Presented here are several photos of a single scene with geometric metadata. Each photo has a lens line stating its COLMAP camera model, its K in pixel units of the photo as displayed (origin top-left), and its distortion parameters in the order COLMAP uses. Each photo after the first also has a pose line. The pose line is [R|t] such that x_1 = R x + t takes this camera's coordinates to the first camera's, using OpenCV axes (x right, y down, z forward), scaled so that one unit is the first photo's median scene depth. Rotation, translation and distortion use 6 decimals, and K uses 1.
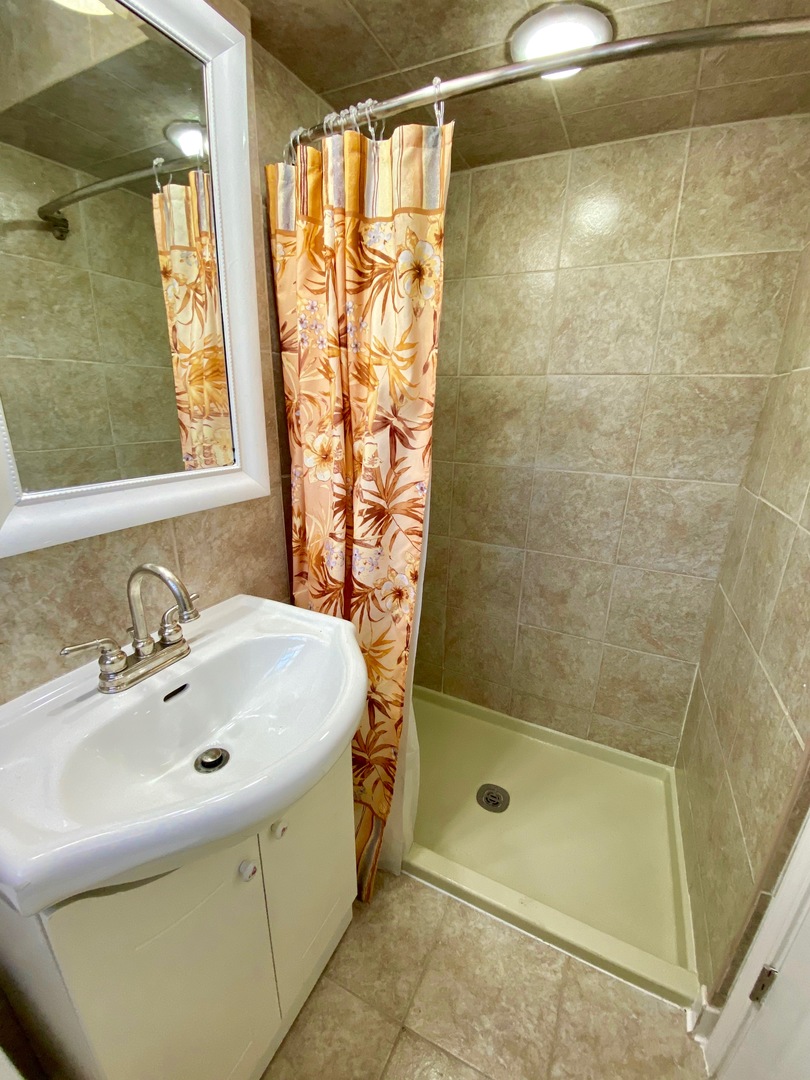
lens RADIAL K [[442.3, 0, 406.2], [0, 442.3, 543.0], [0, 0, 1]] dist [0.001762, -0.009083]
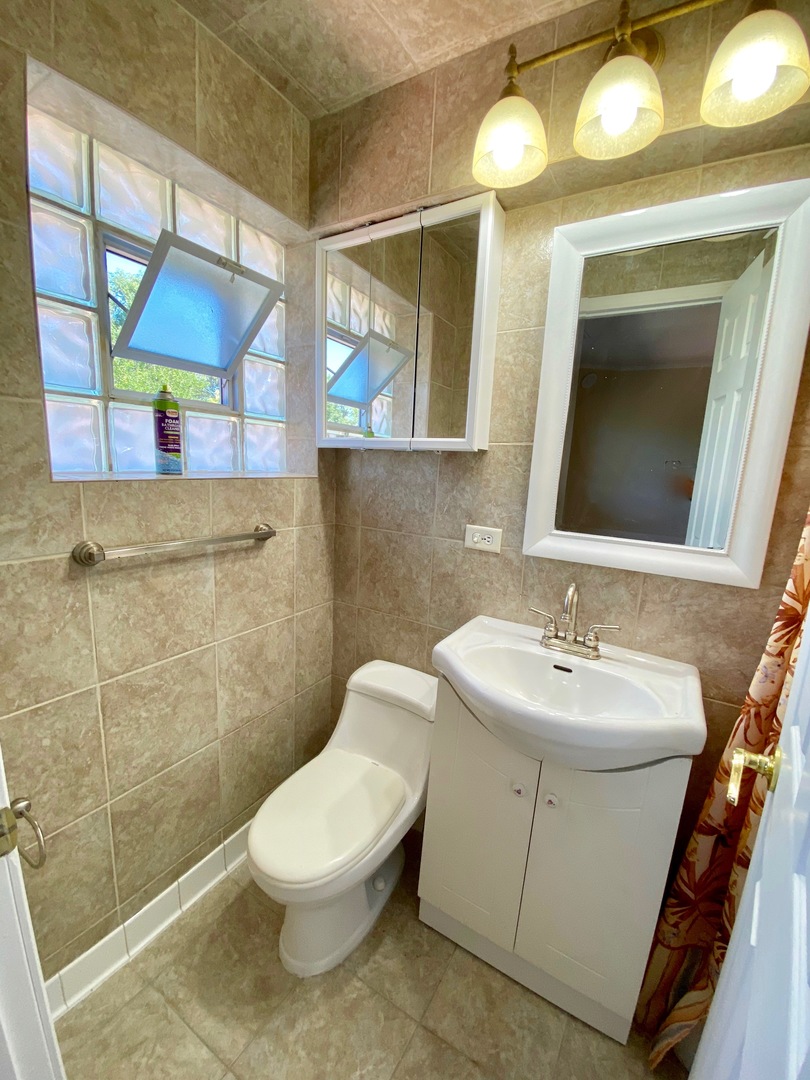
lens RADIAL K [[442.3, 0, 406.7], [0, 442.3, 548.5], [0, 0, 1]] dist [0.001762, -0.009083]
pose [[-0.091100, 0.163327, -0.982357, 0.894811], [-0.344817, 0.920263, 0.184980, -0.133530], [0.934239, 0.355586, -0.027518, 0.354914]]
